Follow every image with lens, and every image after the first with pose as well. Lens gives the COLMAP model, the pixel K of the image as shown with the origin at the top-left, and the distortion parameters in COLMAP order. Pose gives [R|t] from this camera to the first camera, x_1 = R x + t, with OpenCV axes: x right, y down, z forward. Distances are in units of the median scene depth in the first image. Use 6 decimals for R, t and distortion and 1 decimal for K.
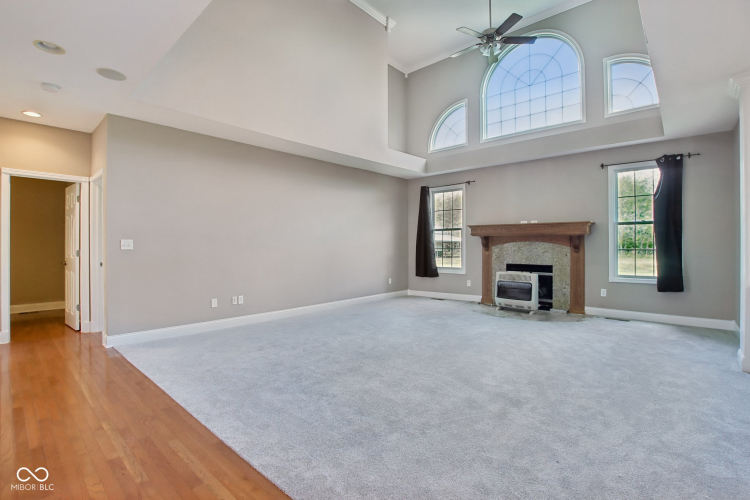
lens RADIAL K [[351.8, 0, 374.6], [0, 351.8, 246.3], [0, 0, 1]] dist [-0.029683, 0.002894]
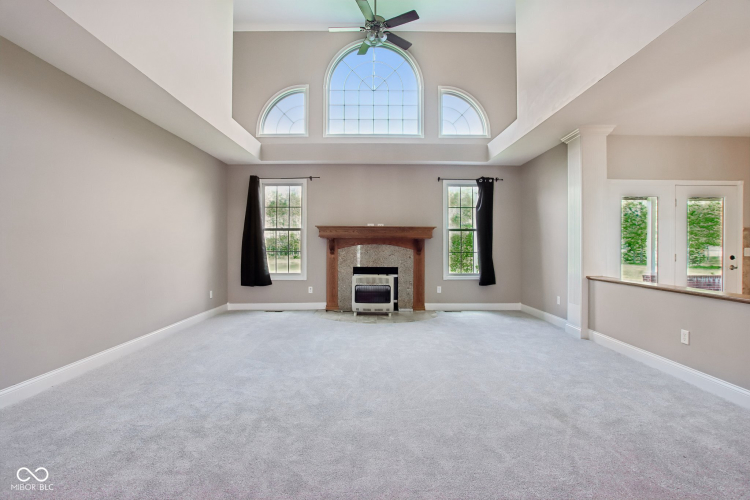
lens RADIAL K [[351.8, 0, 373.4], [0, 351.8, 250.8], [0, 0, 1]] dist [-0.029683, 0.002894]
pose [[0.734319, -0.004618, 0.678789, -0.266089], [-0.002140, 0.999956, 0.009118, -0.004525], [-0.678801, -0.008148, 0.734277, 0.267093]]
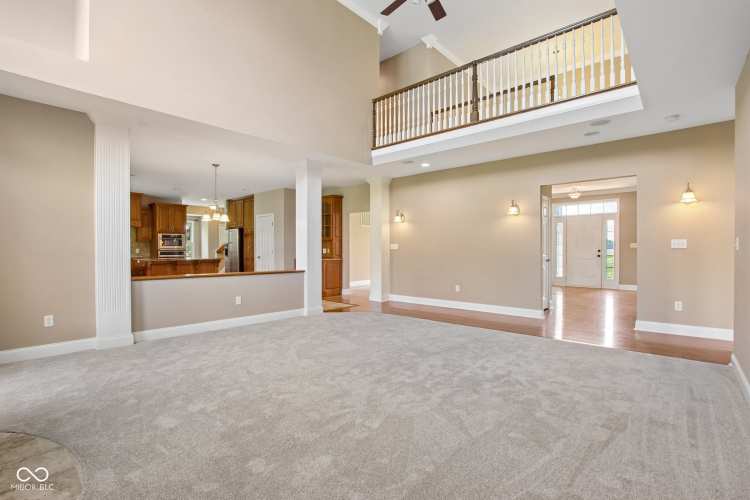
lens RADIAL K [[351.8, 0, 386.6], [0, 351.8, 258.3], [0, 0, 1]] dist [-0.029683, 0.002894]
pose [[-0.999305, 0.000733, -0.037277, 0.065558], [-0.000089, 0.999757, 0.022064, -0.000362], [0.037284, 0.022052, -0.999061, 1.200032]]
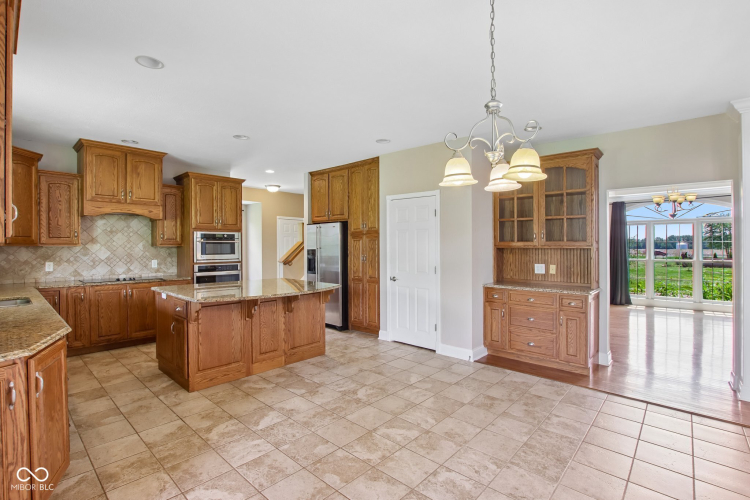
lens RADIAL K [[351.8, 0, 381.1], [0, 351.8, 260.5], [0, 0, 1]] dist [-0.029683, 0.002894]
pose [[-0.999719, -0.003127, -0.023492, 0.626616], [-0.004097, 0.999136, 0.041363, -0.045752], [0.023342, 0.041447, -0.998868, 0.412040]]
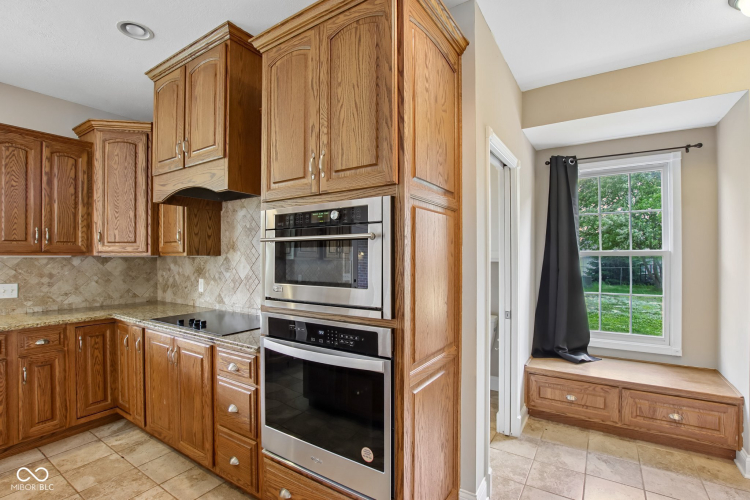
lens RADIAL K [[351.8, 0, 374.6], [0, 351.8, 260.0], [0, 0, 1]] dist [-0.029683, 0.002894]
pose [[-0.160445, -0.009479, 0.986999, 0.765431], [-0.003783, 0.999952, 0.008988, -0.042410], [-0.987037, -0.002291, -0.160474, -0.478059]]
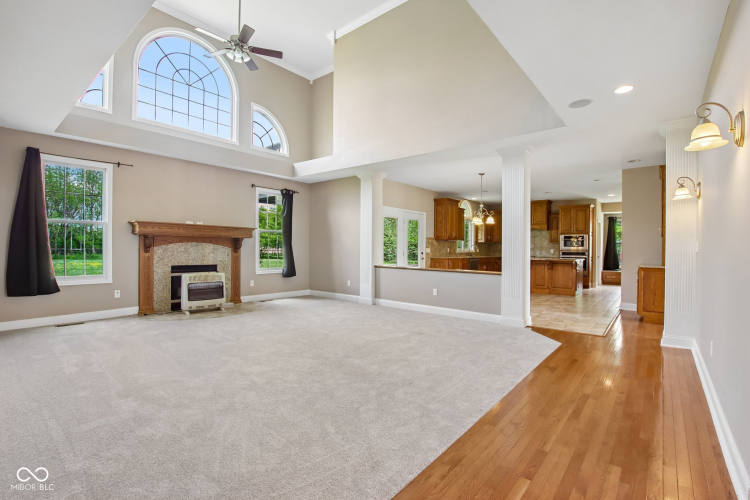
lens RADIAL K [[351.8, 0, 374.4], [0, 351.8, 251.7], [0, 0, 1]] dist [-0.029683, 0.002894]
pose [[-0.043279, -0.010469, 0.999008, -0.614513], [-0.011585, 0.999883, 0.009977, -0.003049], [-0.998996, -0.011141, -0.043396, 0.547652]]
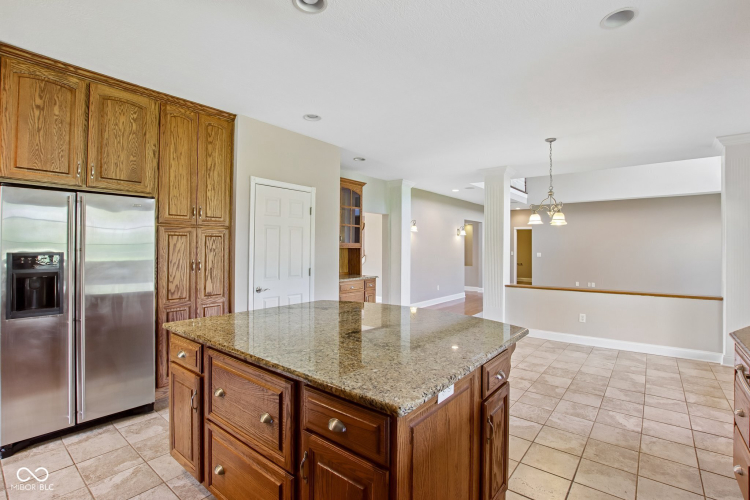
lens RADIAL K [[351.8, 0, 375.9], [0, 351.8, 247.1], [0, 0, 1]] dist [-0.029683, 0.002894]
pose [[0.069463, -0.004586, -0.997574, 1.185692], [0.000066, 0.999989, -0.004593, -0.041124], [0.997585, 0.000253, 0.069463, -0.239661]]
